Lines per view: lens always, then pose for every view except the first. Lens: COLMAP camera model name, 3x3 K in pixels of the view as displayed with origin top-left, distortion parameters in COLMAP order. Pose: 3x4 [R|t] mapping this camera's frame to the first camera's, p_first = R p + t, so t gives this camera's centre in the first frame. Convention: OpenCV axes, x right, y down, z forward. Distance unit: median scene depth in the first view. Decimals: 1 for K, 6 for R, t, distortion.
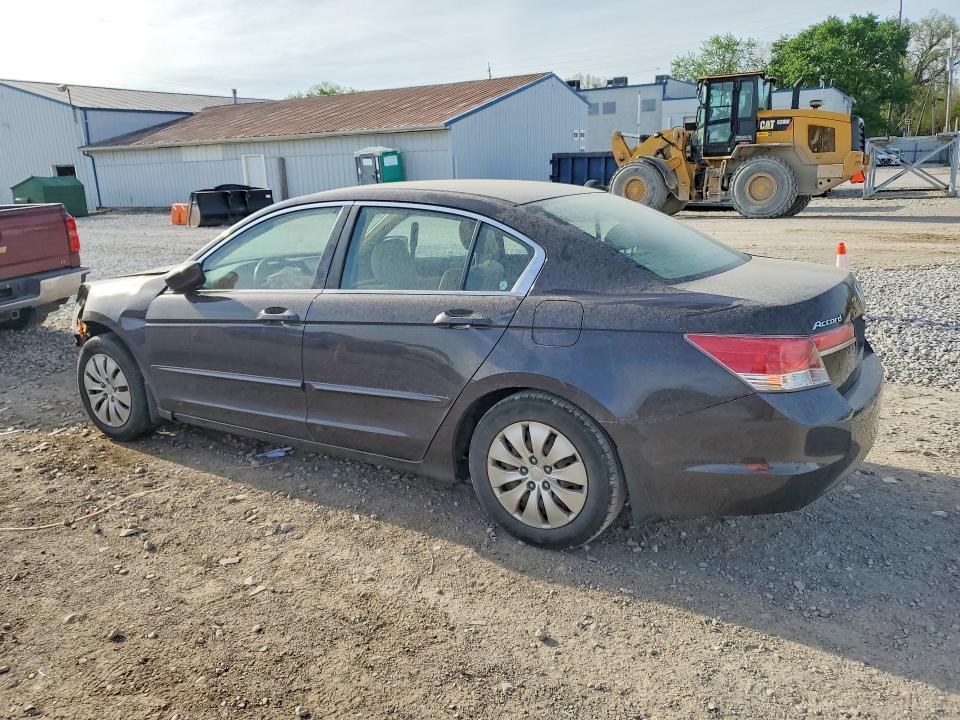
lens RADIAL K [[728.1, 0, 480.0], [0, 728.1, 360.0], [0, 0, 1]] dist [0.009506, -0.000004]
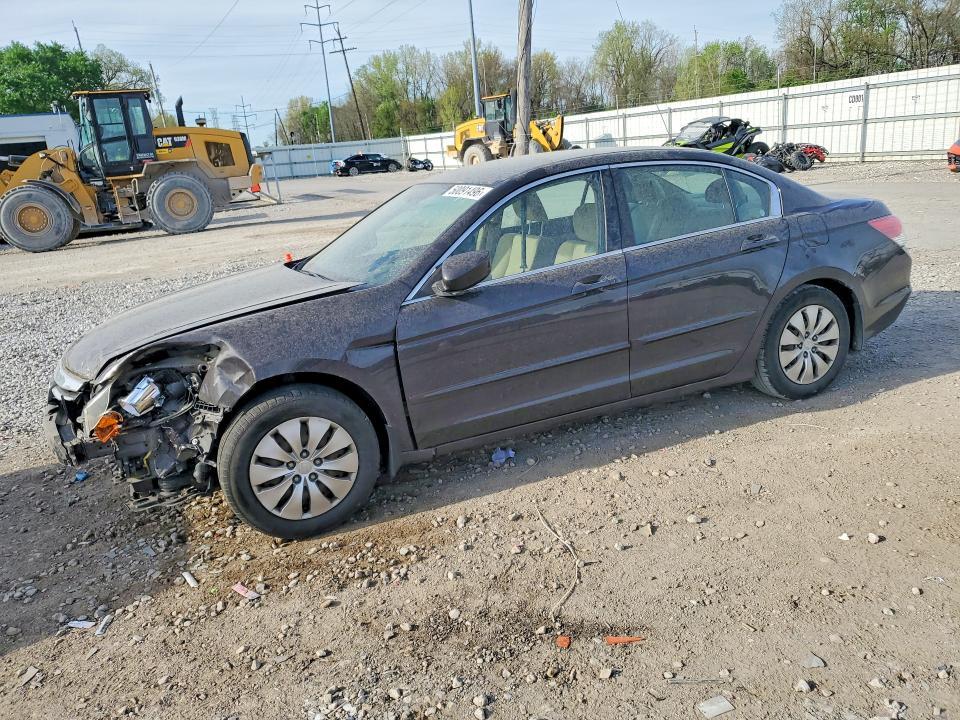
lens RADIAL K [[717.7, 0, 480.0], [0, 717.7, 360.0], [0, 0, 1]] dist [0.004865, 0.007197]
pose [[0.596175, -0.249822, 0.762997, -0.180680], [0.271764, 0.957048, 0.101013, -0.016311], [-0.755460, 0.147134, 0.638460, 0.082047]]
